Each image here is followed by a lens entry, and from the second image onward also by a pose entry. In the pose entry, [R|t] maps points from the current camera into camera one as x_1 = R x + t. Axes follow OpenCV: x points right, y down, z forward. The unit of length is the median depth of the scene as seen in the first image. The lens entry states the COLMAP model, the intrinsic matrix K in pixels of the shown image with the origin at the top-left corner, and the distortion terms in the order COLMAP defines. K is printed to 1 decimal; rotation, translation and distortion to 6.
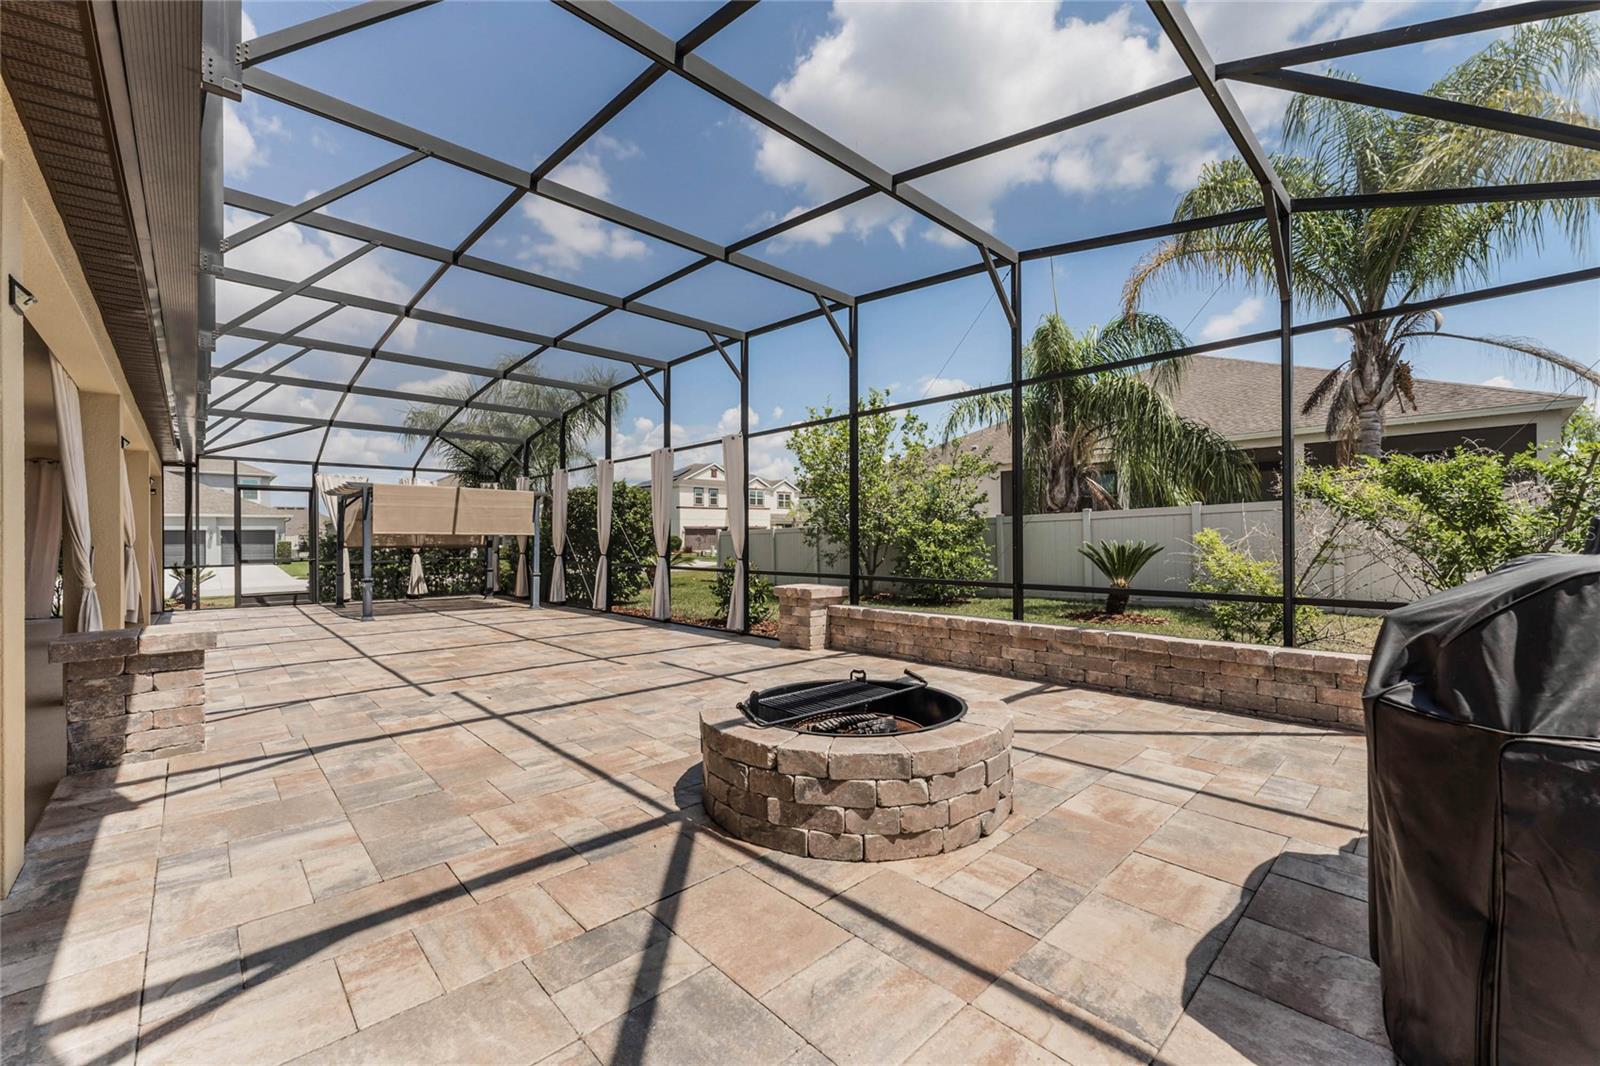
lens RADIAL K [[643.0, 0, 800.0], [0, 643.0, 533.0], [0, 0, 1]] dist [0.001557, 0.000067]
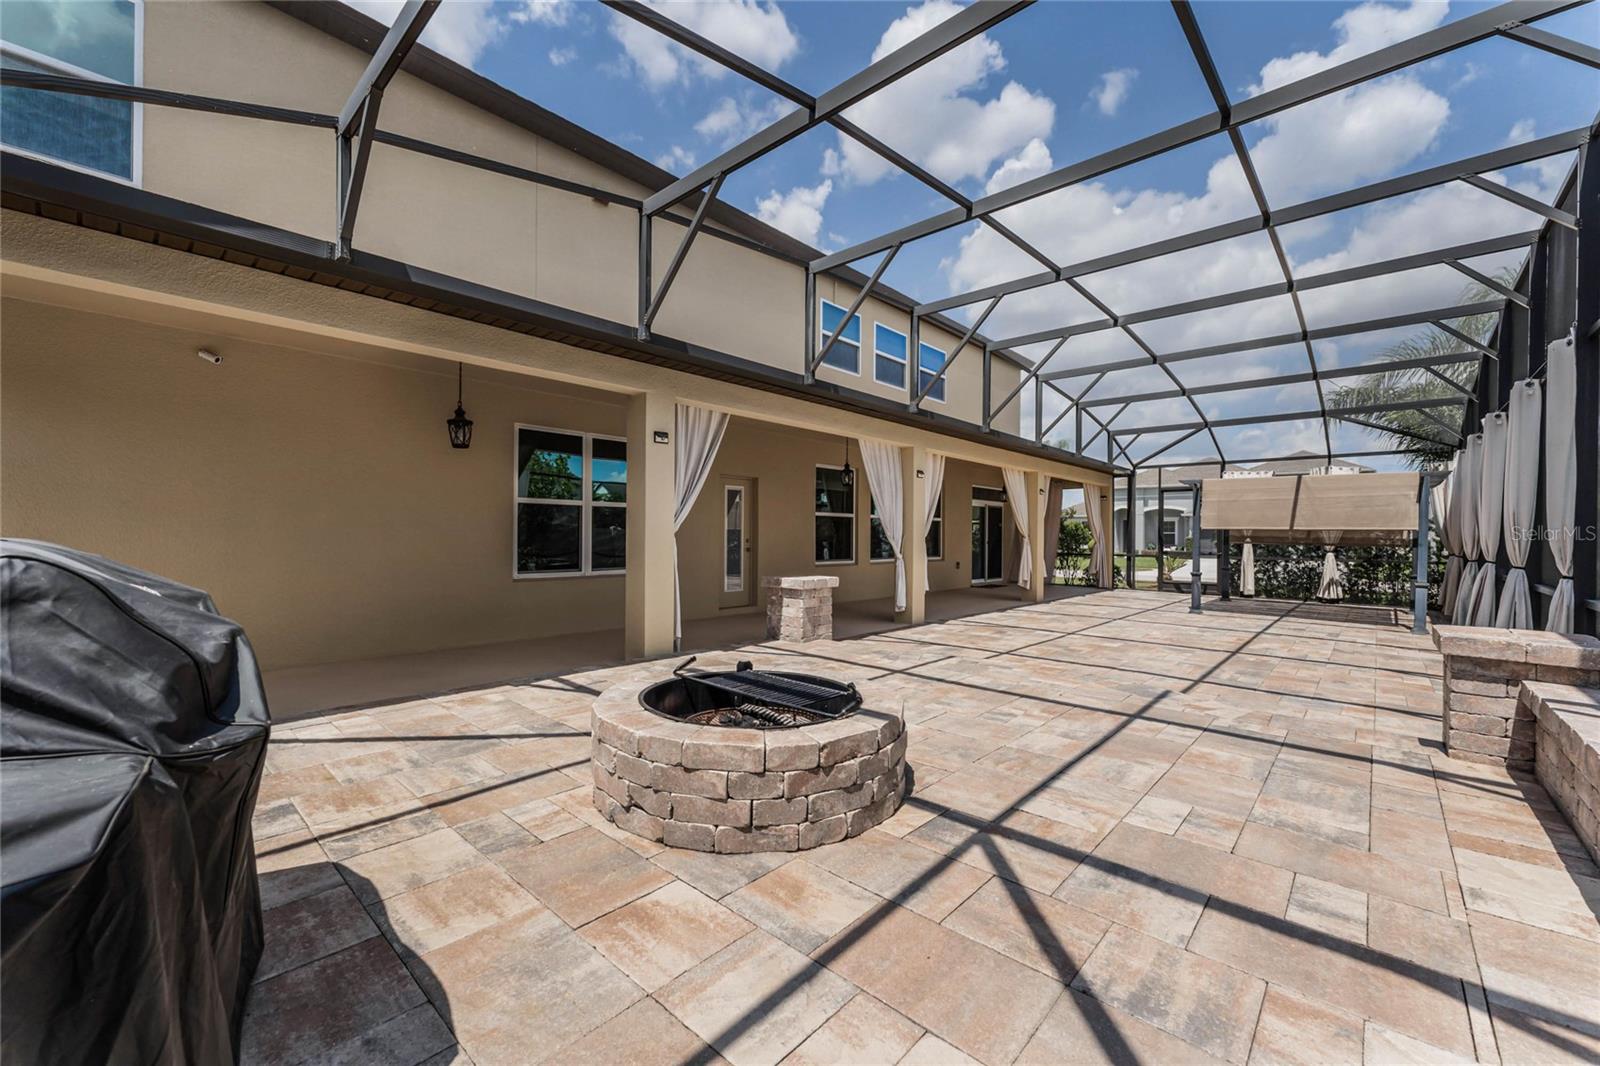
lens RADIAL K [[643.0, 0, 800.0], [0, 643.0, 533.0], [0, 0, 1]] dist [0.001557, 0.000067]
pose [[0.070637, 0.005615, -0.997486, 1.078055], [-0.001113, 0.999984, 0.005550, 0.008671], [0.997501, 0.000718, 0.070642, 1.001589]]
